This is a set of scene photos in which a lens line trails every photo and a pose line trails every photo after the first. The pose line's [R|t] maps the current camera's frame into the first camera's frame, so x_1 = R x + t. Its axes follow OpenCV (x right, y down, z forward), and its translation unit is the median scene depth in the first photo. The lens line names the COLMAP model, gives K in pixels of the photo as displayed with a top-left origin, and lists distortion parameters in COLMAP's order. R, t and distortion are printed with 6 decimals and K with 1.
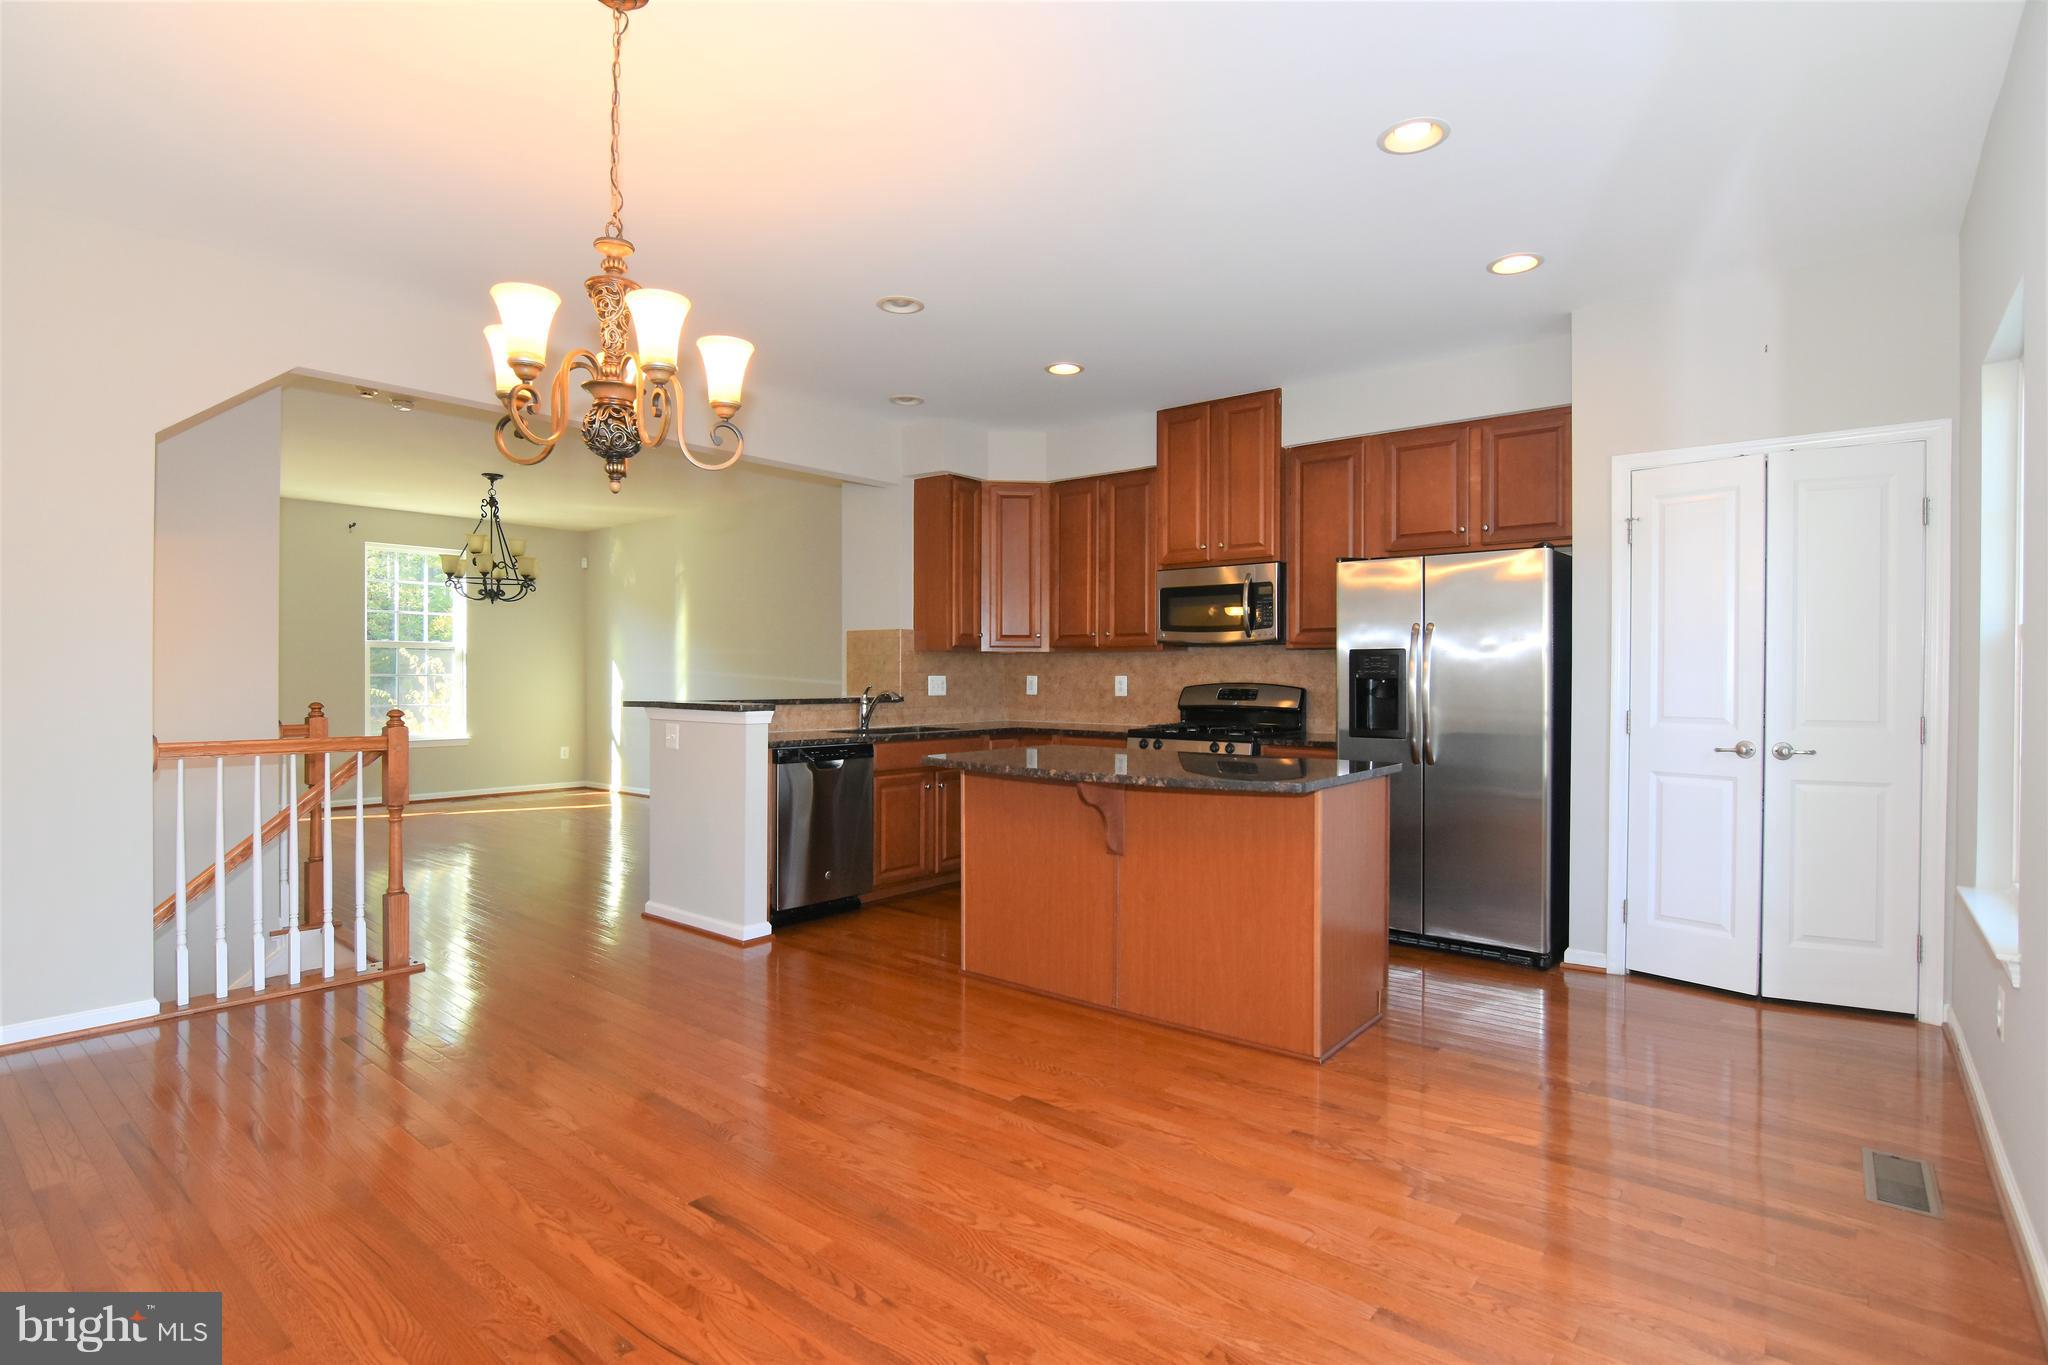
lens RADIAL K [[1016.3, 0, 1024.0], [0, 1016.3, 682.5], [0, 0, 1]] dist [-0.022186, 0.000983]
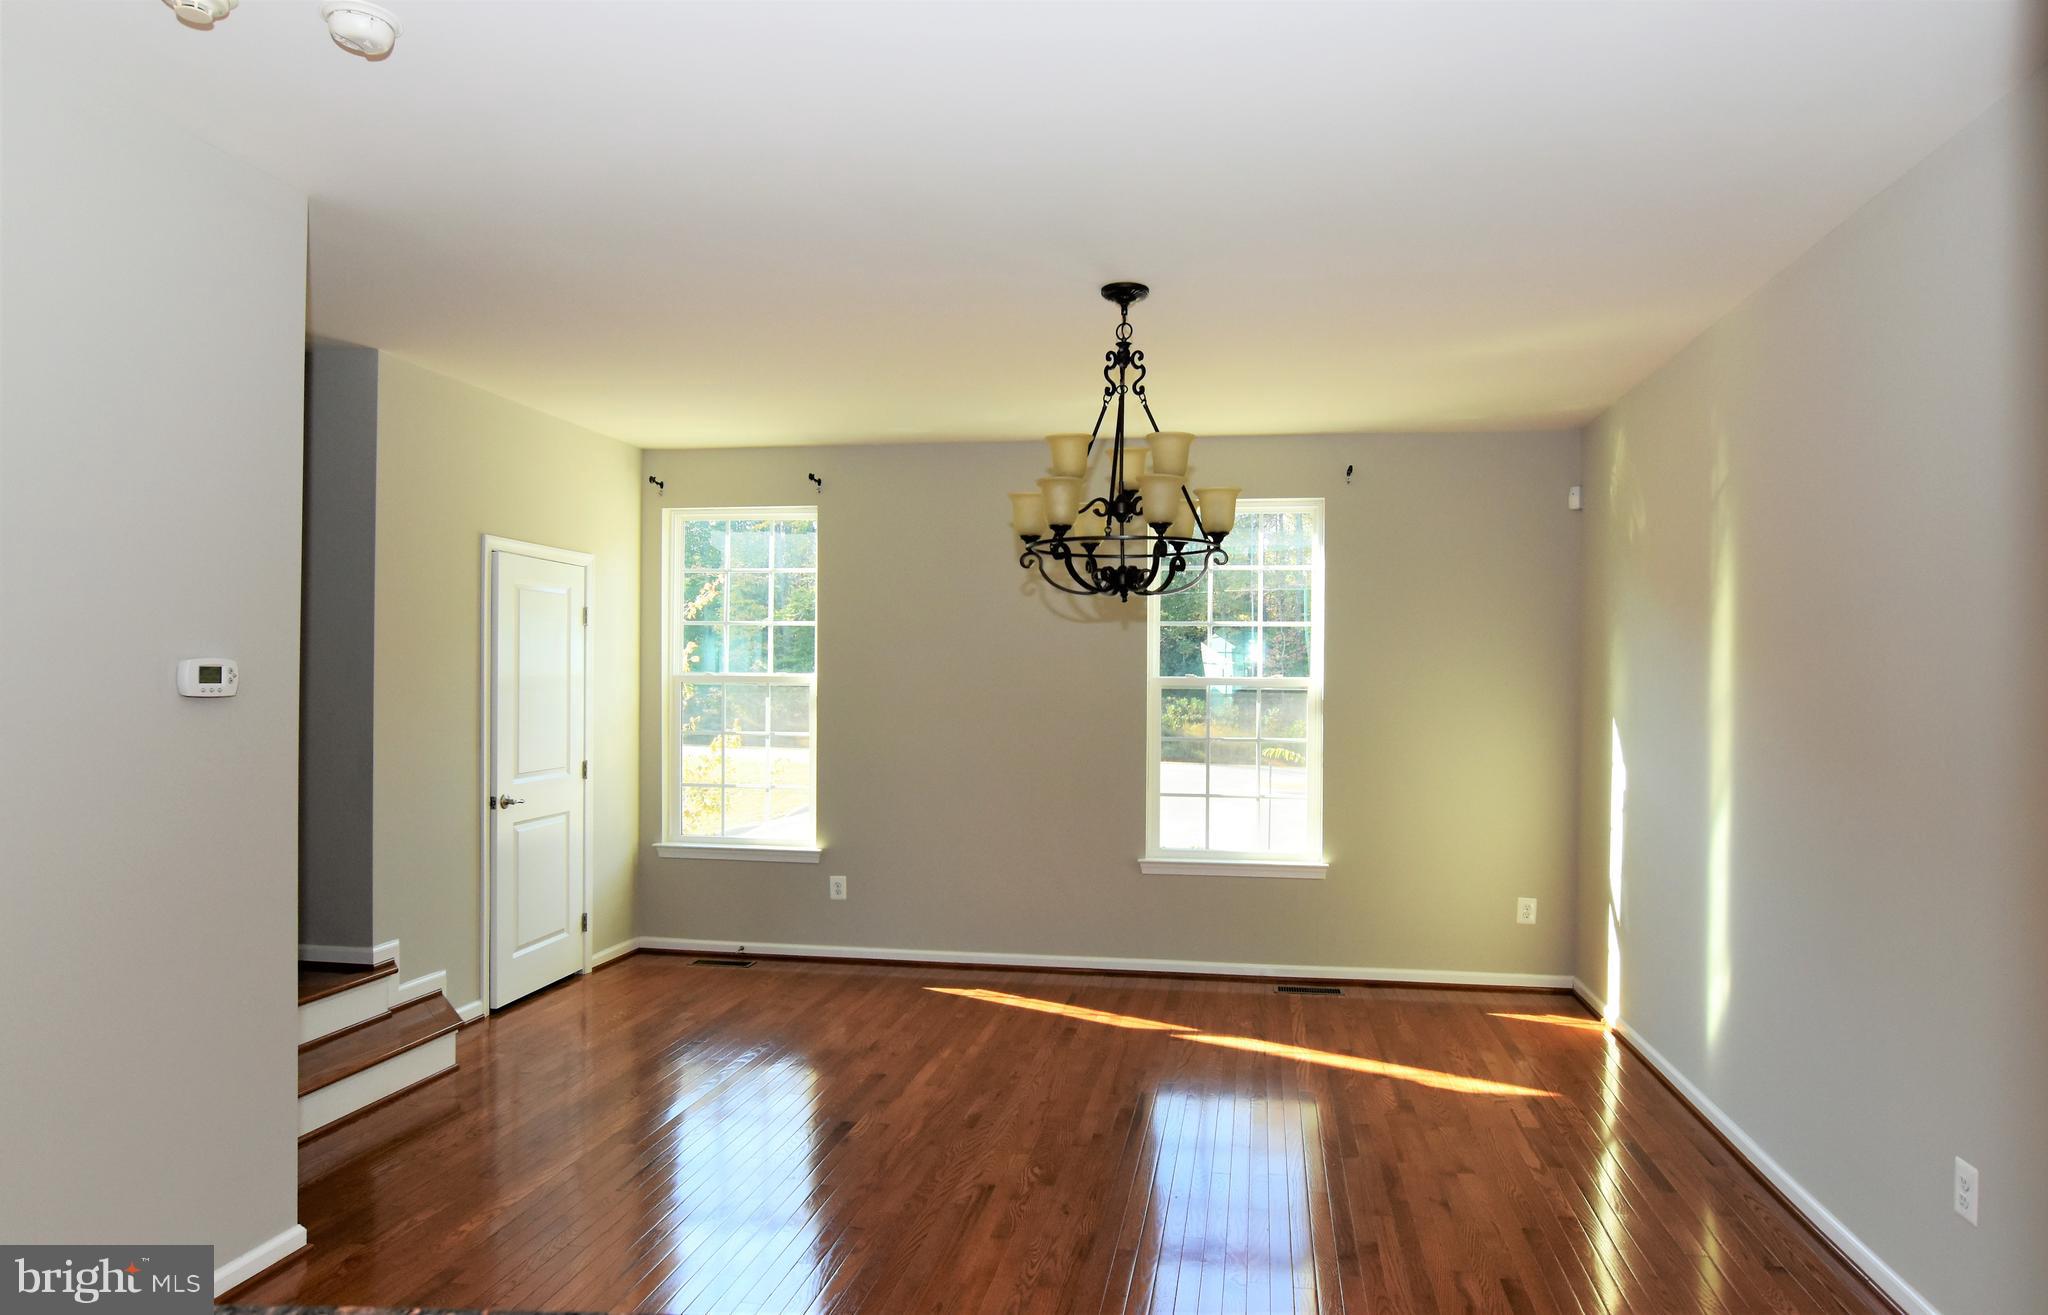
lens RADIAL K [[1231.6, 0, 1061.4], [0, 1231.6, 683.9], [0, 0, 1]] dist [-0.028929, -0.000213]
pose [[0.508238, 0.005259, -0.861200, -0.177155], [-0.011643, 0.999932, -0.000765, -0.072177], [0.861138, 0.010416, 0.508265, 1.190071]]
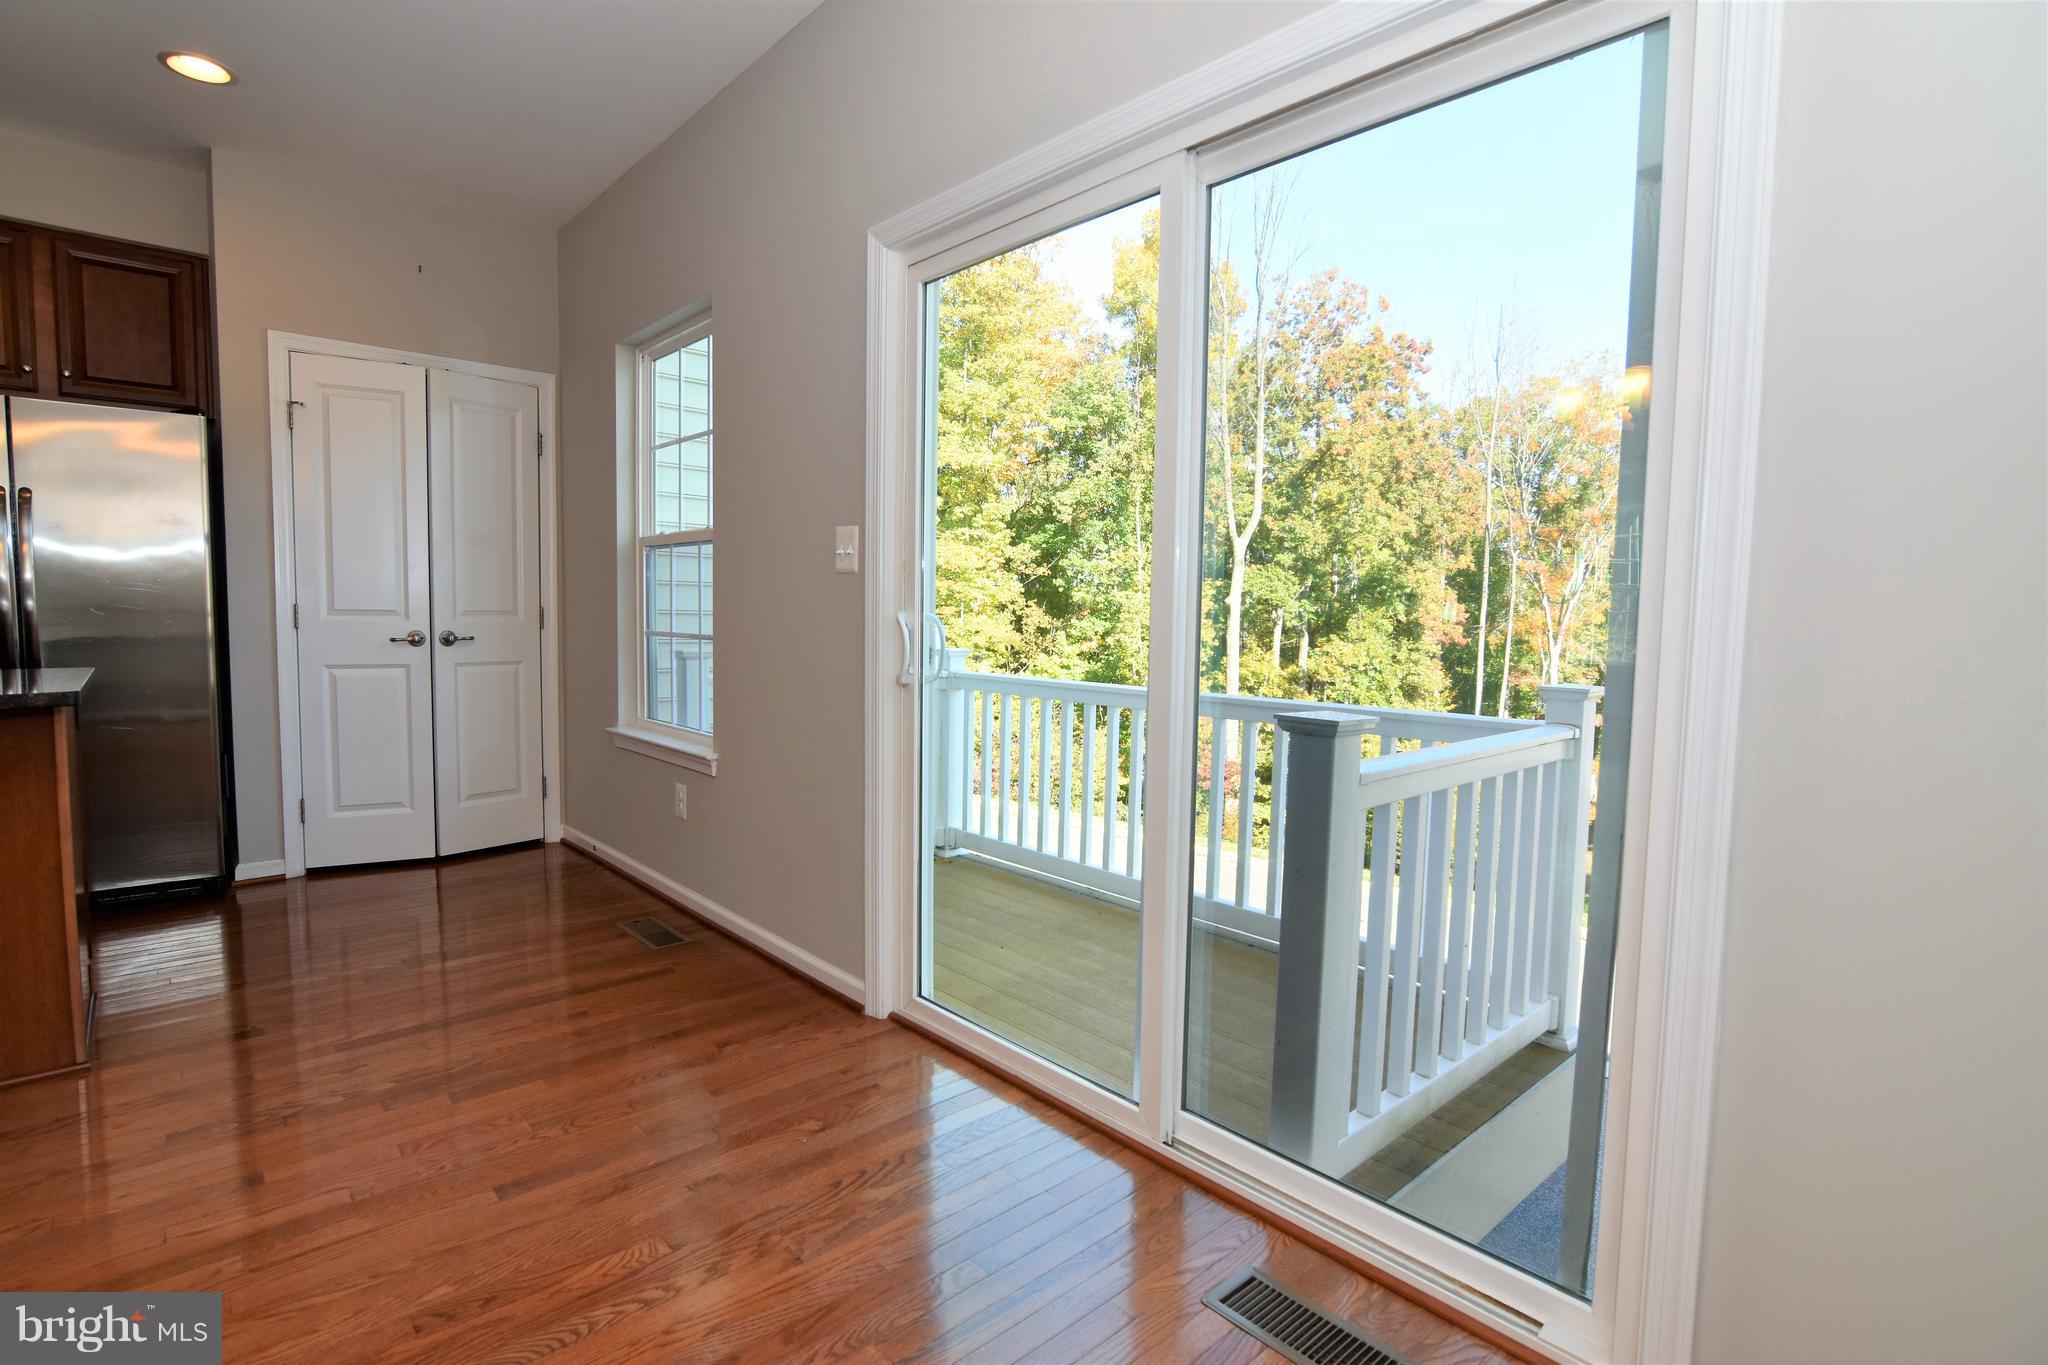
lens RADIAL K [[1001.7, 0, 1024.0], [0, 1001.7, 682.5], [0, 0, 1]] dist [-0.033352, 0.011551]
pose [[0.154655, -0.073234, 0.985251, -0.195348], [-0.009648, 0.997089, 0.075628, 0.021238], [-0.987921, -0.021202, 0.153499, 0.143384]]
